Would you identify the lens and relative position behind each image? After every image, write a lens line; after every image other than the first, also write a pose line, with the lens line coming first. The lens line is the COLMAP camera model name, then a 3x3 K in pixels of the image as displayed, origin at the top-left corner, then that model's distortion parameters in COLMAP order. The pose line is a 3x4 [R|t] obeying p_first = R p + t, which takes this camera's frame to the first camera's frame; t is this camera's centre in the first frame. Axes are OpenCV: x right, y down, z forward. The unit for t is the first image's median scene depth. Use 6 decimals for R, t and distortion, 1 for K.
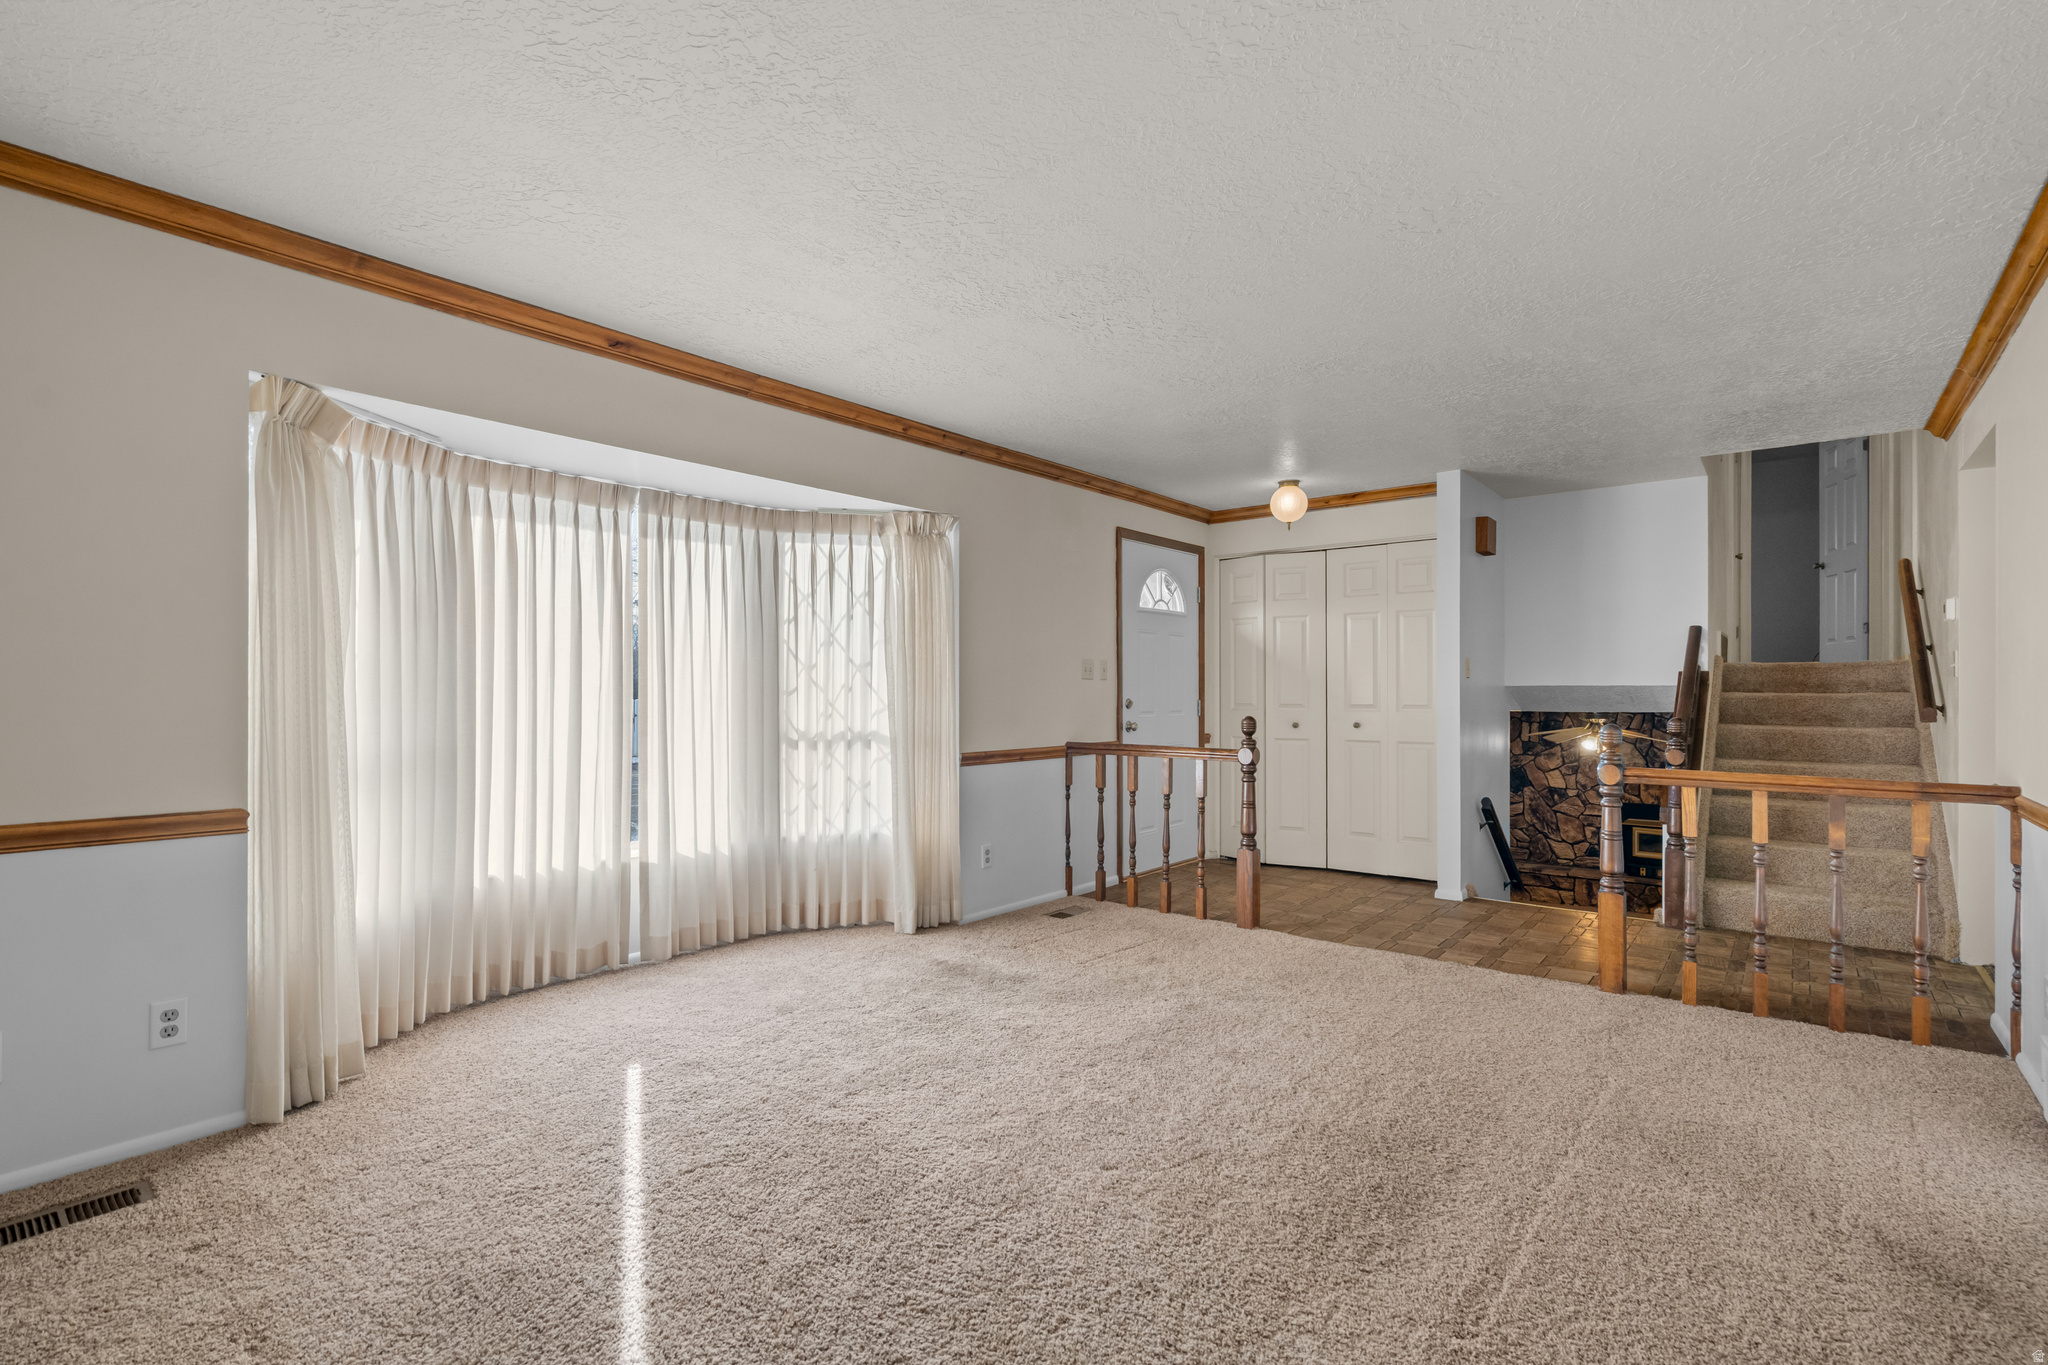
lens RADIAL K [[930.2, 0, 1032.6], [0, 930.2, 689.5], [0, 0, 1]] dist [-0.001861, -0.000515]
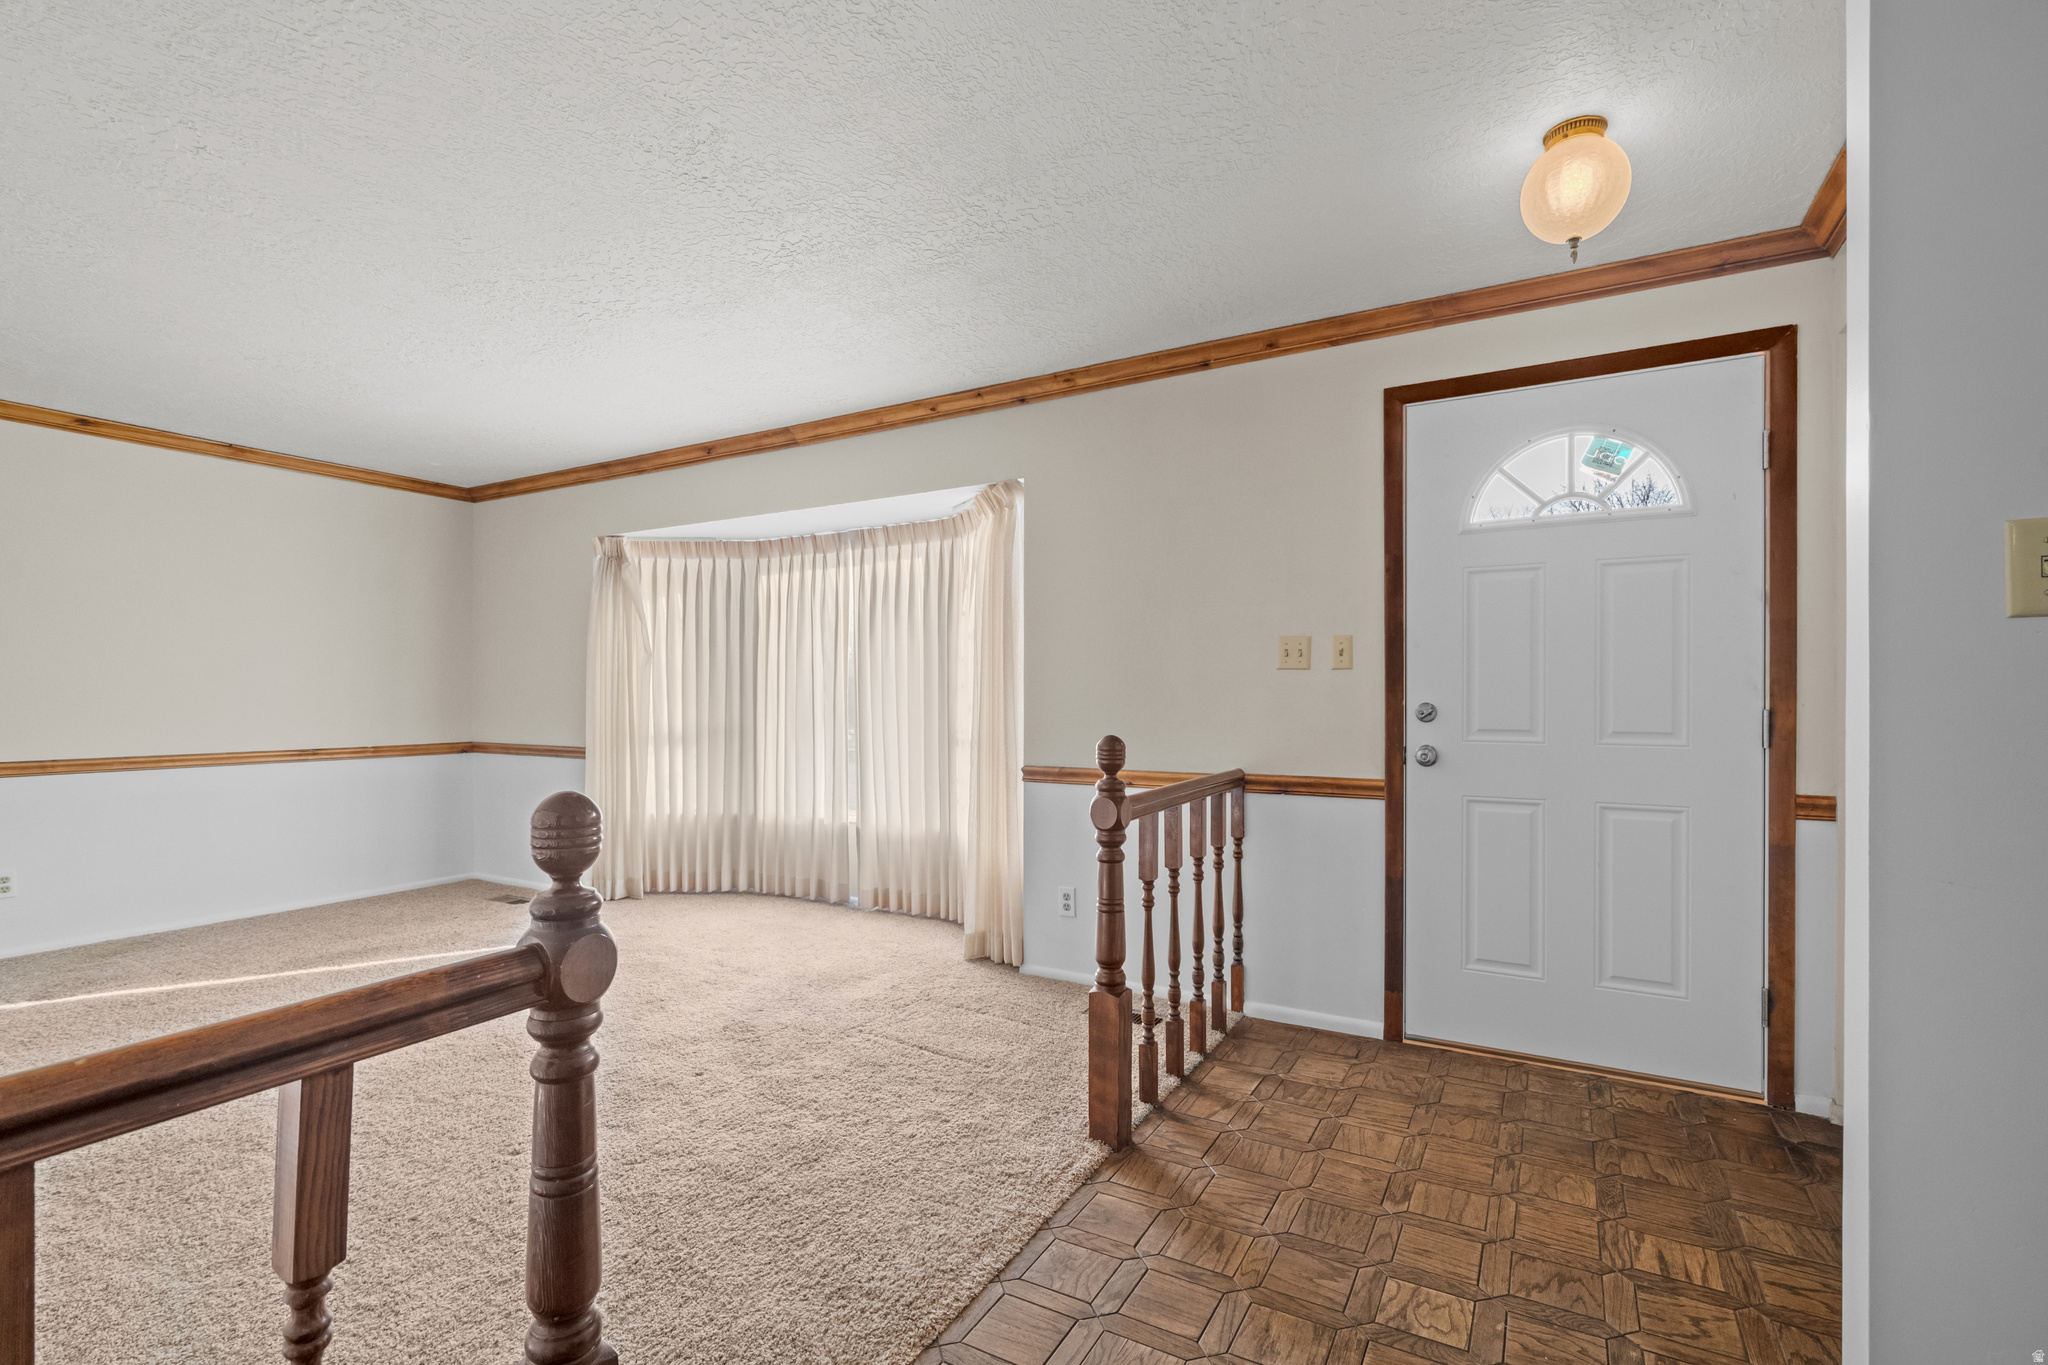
lens RADIAL K [[930.2, 0, 1032.6], [0, 930.2, 689.5], [0, 0, 1]] dist [-0.001861, -0.000515]
pose [[0.171987, -0.005773, -0.985082, 0.764516], [0.001655, 0.999983, -0.005572, 0.006385], [0.985098, -0.000672, 0.171994, 0.900338]]
